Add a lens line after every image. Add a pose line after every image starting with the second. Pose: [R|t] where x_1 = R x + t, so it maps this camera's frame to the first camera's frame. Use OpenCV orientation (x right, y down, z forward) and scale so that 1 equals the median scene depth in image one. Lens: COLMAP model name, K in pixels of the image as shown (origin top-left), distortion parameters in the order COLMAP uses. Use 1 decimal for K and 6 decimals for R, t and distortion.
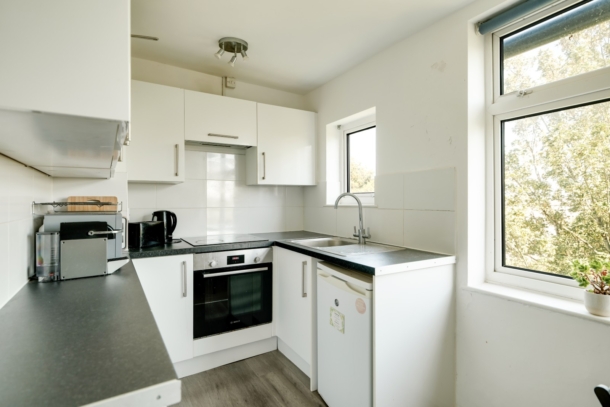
lens RADIAL K [[311.4, 0, 307.6], [0, 311.4, 200.0], [0, 0, 1]] dist [-0.000633, 0.000053]
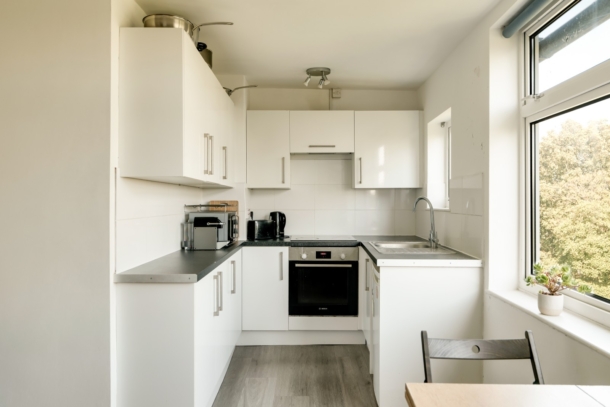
lens RADIAL K [[452.9, 0, 305.0], [0, 452.9, 203.5], [0, 0, 1]] dist [-0.003164, -0.002221]
pose [[0.833044, 0.004454, -0.553189, 0.641887], [-0.000413, 0.999972, 0.007429, -0.011946], [0.553206, -0.005960, 0.833023, -0.436774]]
